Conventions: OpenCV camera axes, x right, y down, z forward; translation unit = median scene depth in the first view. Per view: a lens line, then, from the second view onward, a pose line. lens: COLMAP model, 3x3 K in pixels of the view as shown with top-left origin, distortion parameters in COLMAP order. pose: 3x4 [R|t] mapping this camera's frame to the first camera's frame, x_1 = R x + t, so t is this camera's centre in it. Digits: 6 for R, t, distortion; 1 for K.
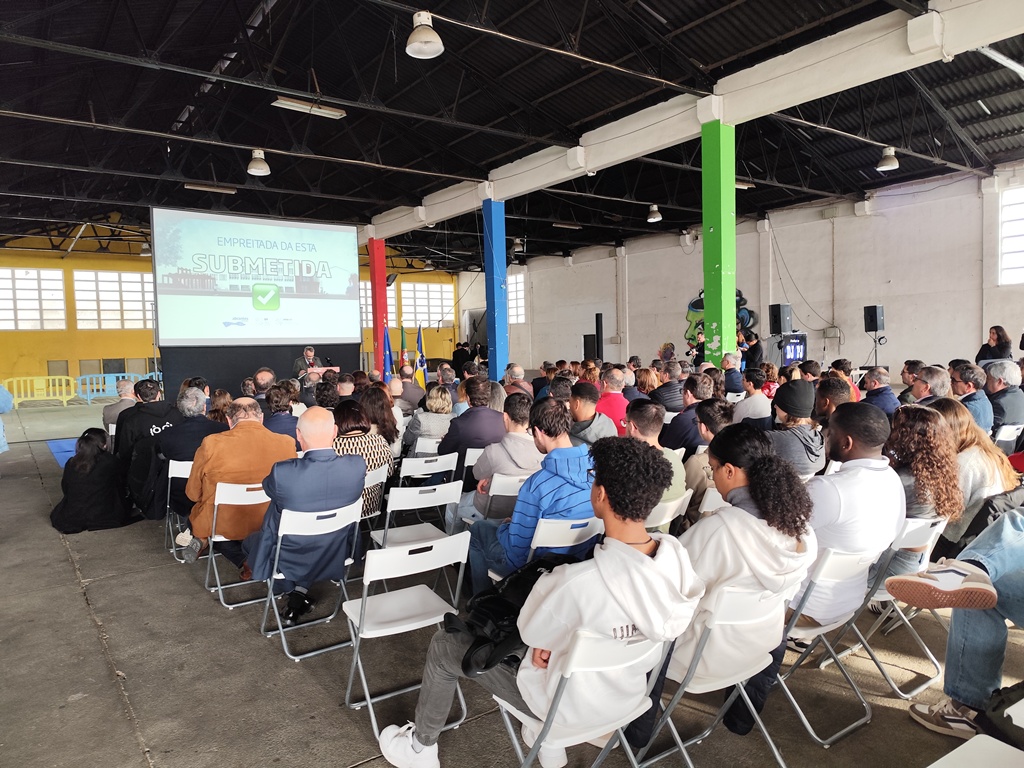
lens RADIAL K [[693.3, 0, 511.3], [0, 693.3, 384.5], [0, 0, 1]] dist [-0.026559, -0.001373]
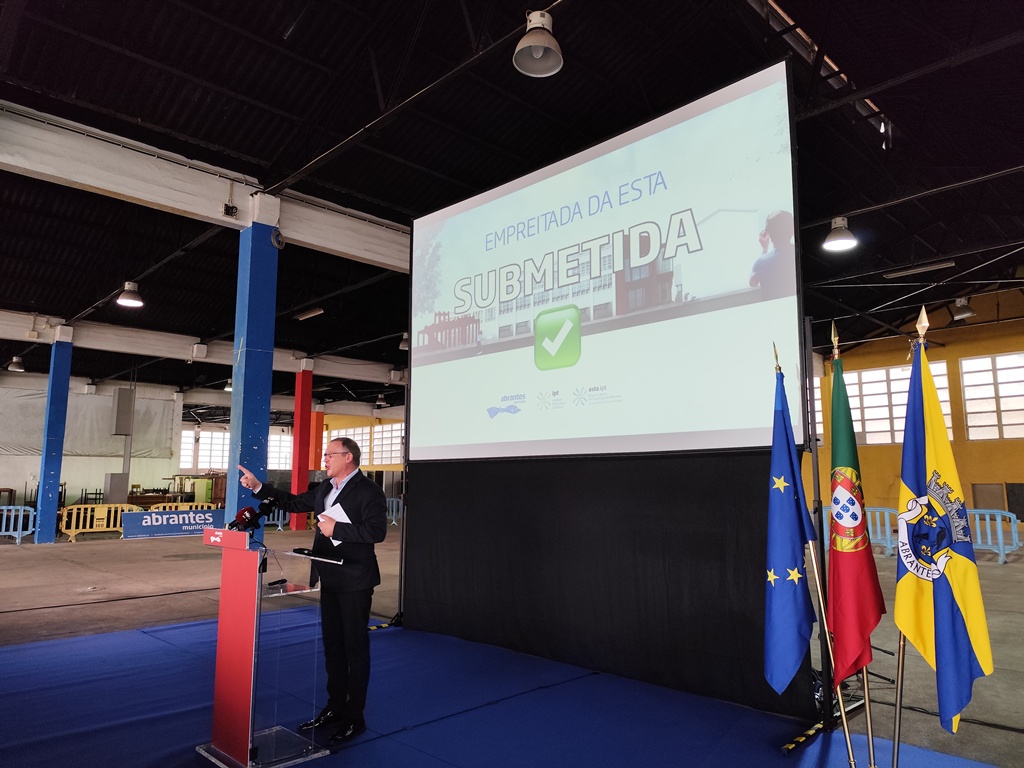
lens RADIAL K [[693.3, 0, 510.7], [0, 693.3, 391.0], [0, 0, 1]] dist [-0.026559, -0.001373]
pose [[0.114045, -0.103827, -0.988035, 0.045927], [-0.059760, 0.992006, -0.111142, -0.049656], [0.991677, 0.071720, 0.106929, 0.937446]]
